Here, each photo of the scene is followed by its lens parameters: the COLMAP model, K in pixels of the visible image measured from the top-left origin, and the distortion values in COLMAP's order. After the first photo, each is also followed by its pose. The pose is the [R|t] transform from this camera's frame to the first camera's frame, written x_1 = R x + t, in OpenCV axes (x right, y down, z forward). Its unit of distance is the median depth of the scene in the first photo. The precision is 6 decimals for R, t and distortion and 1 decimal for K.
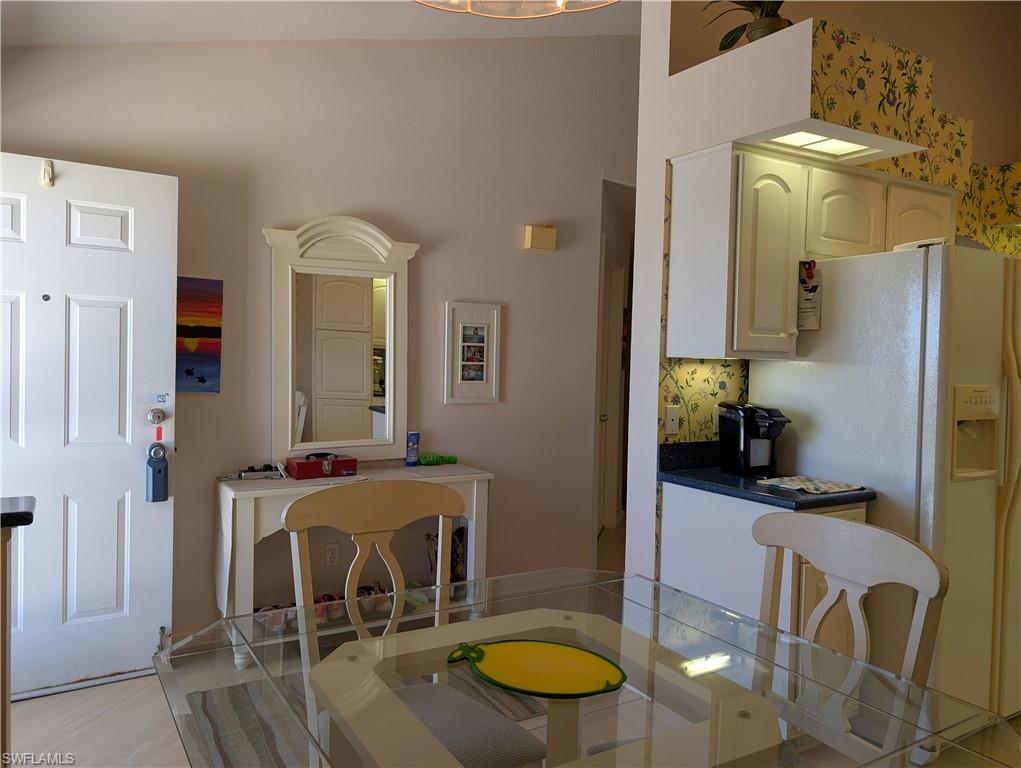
lens RADIAL K [[752.2, 0, 506.6], [0, 752.2, 374.6], [0, 0, 1]] dist [0.020567, -0.019803]
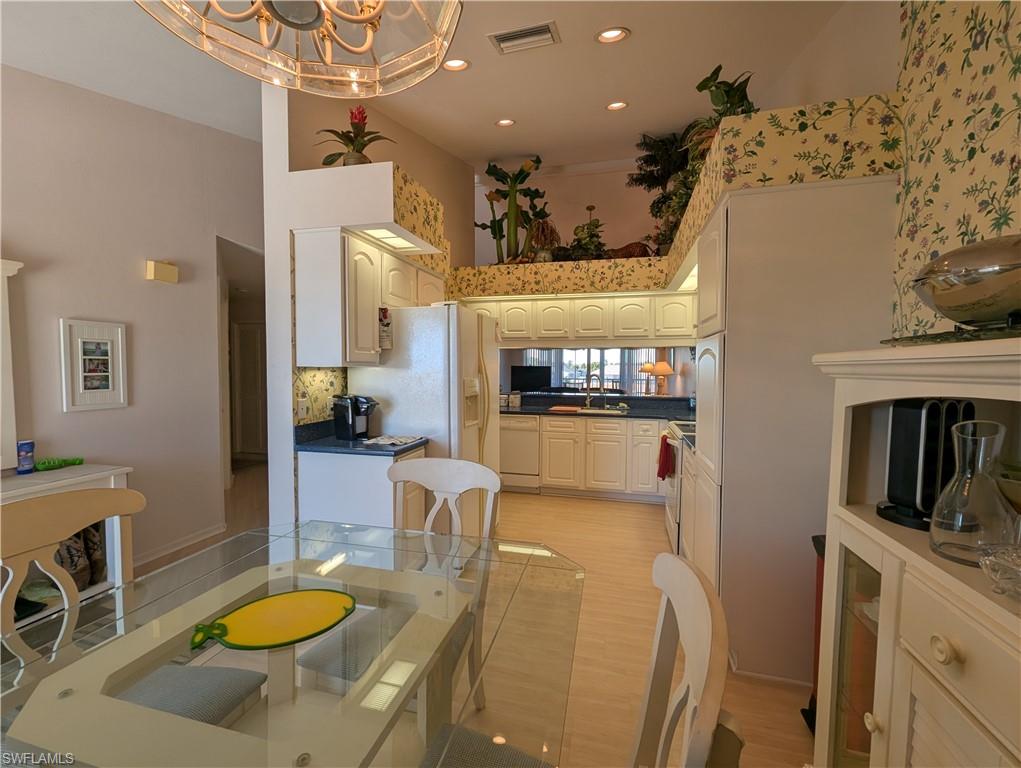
lens RADIAL K [[433.5, 0, 511.0], [0, 433.5, 383.8], [0, 0, 1]] dist [0.003189, 0.001000]
pose [[0.706364, -0.046483, 0.706321, -0.089742], [0.029246, 0.998906, 0.036490, -0.008033], [-0.707245, -0.005118, 0.706950, 0.110623]]
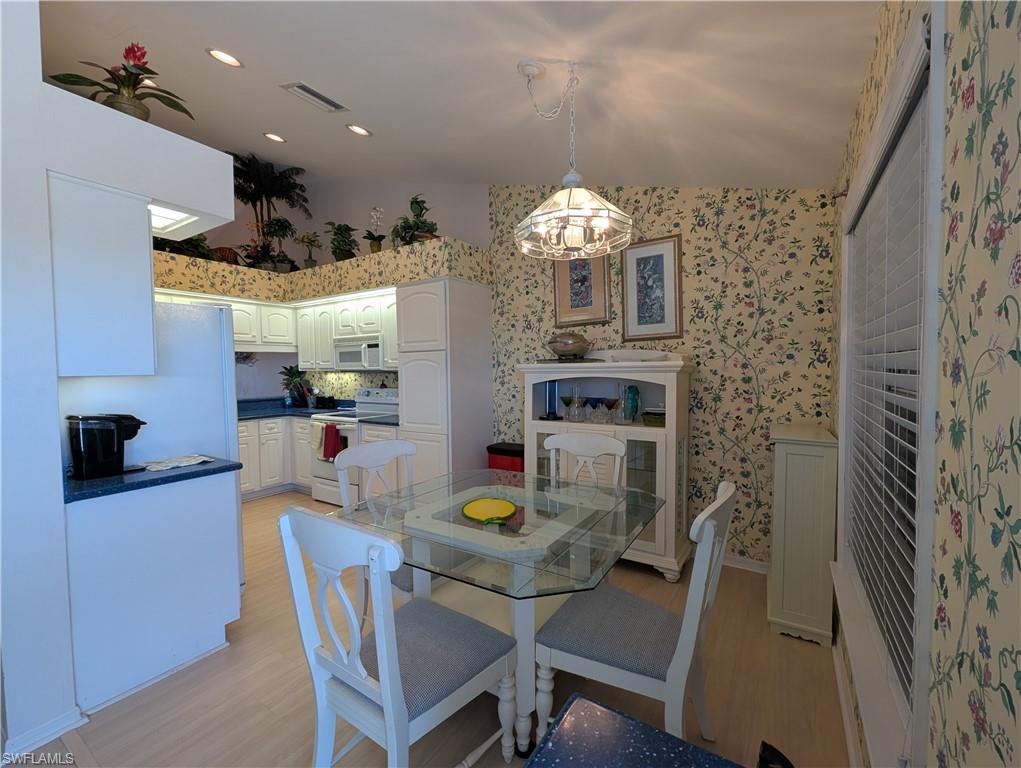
lens RADIAL K [[433.5, 0, 505.3], [0, 433.5, 383.4], [0, 0, 1]] dist [0.003189, 0.001000]
pose [[-0.441825, -0.051210, 0.895638, -0.547621], [0.021013, 0.997505, 0.067400, -0.040370], [-0.896855, 0.048599, -0.439647, 0.731377]]
